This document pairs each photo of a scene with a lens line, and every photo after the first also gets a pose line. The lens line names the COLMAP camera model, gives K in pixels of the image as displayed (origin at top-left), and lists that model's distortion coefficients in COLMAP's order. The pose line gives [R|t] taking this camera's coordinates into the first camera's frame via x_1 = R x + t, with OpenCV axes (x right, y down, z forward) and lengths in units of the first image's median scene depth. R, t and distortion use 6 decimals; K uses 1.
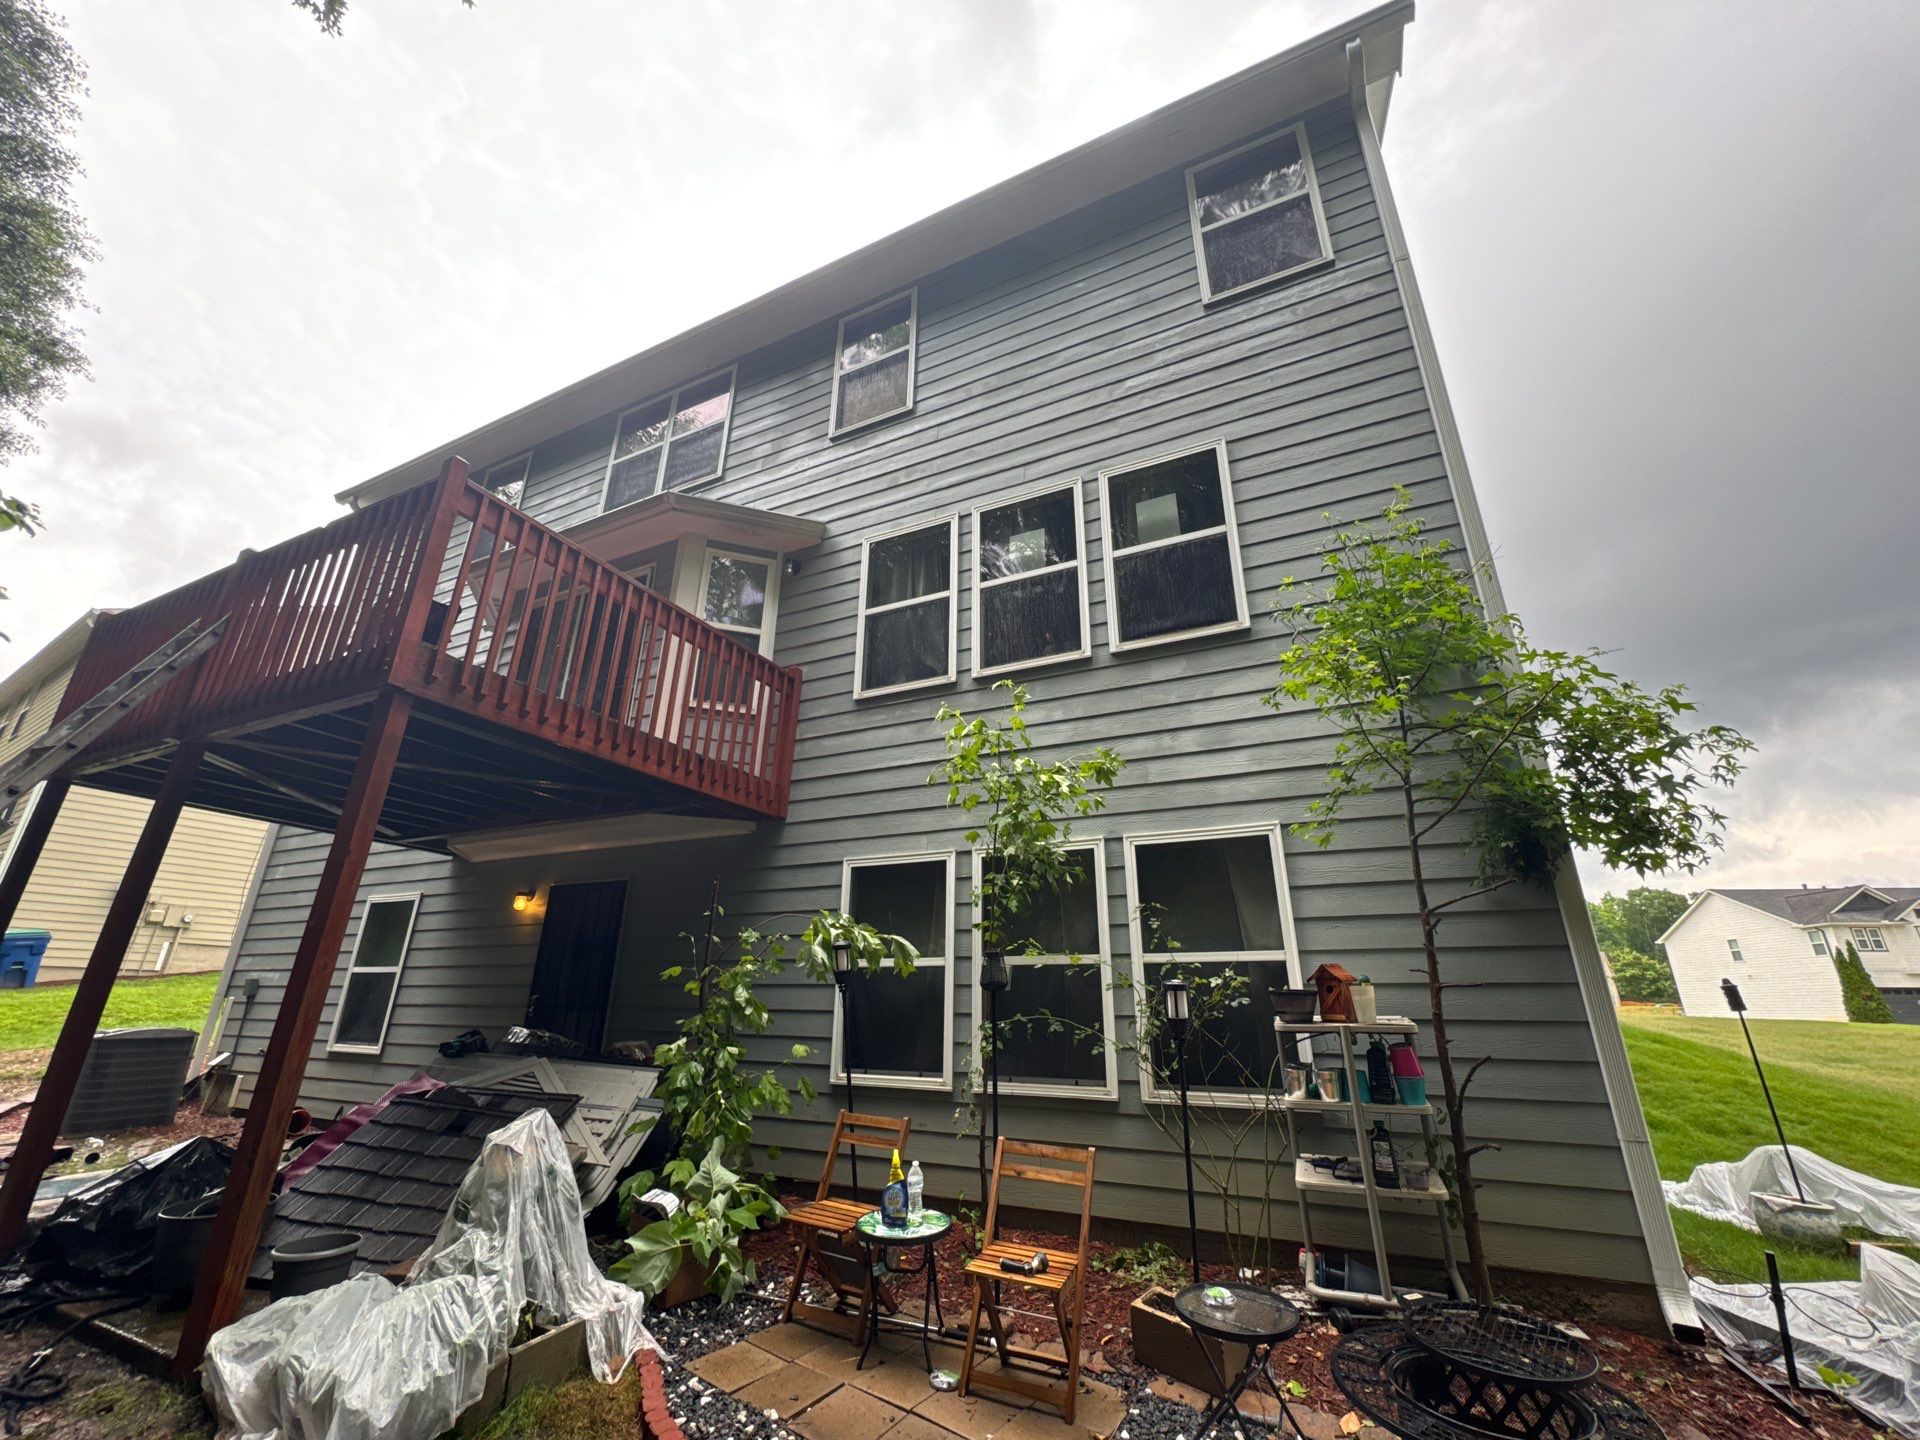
lens RADIAL K [[762.5, 0, 959.9], [0, 762.5, 718.1], [0, 0, 1]] dist [-0.001985, -0.000405]
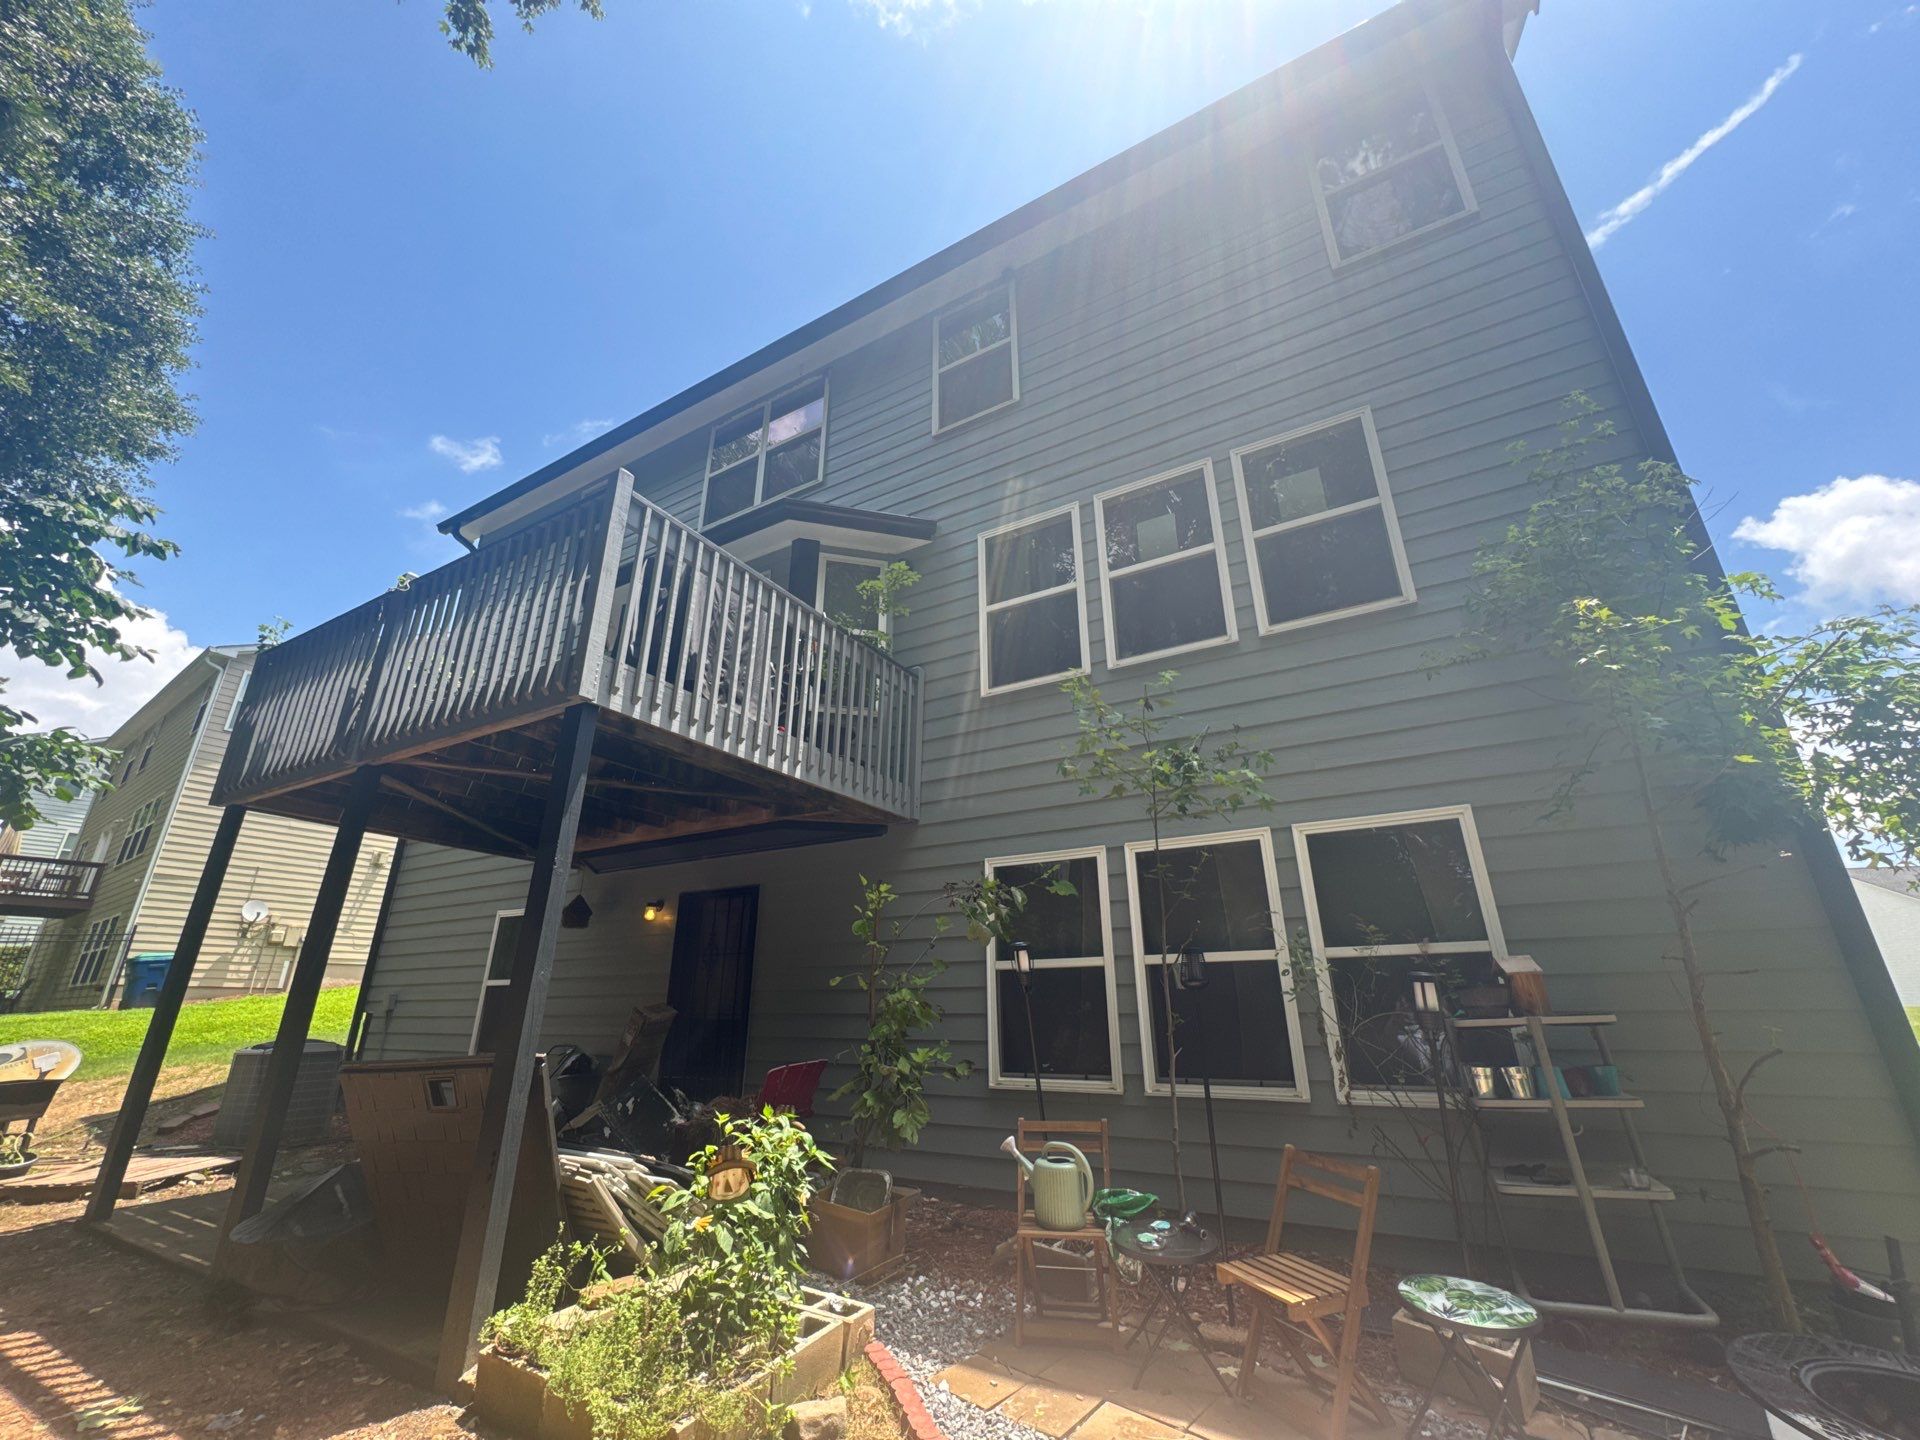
lens RADIAL K [[762.5, 0, 959.9], [0, 762.5, 718.1], [0, 0, 1]] dist [-0.001985, -0.000405]
pose [[0.997329, -0.043480, -0.058681, -0.123376], [0.043494, 0.999053, -0.001044, 0.001698], [0.058671, -0.001511, 0.998276, 0.015822]]
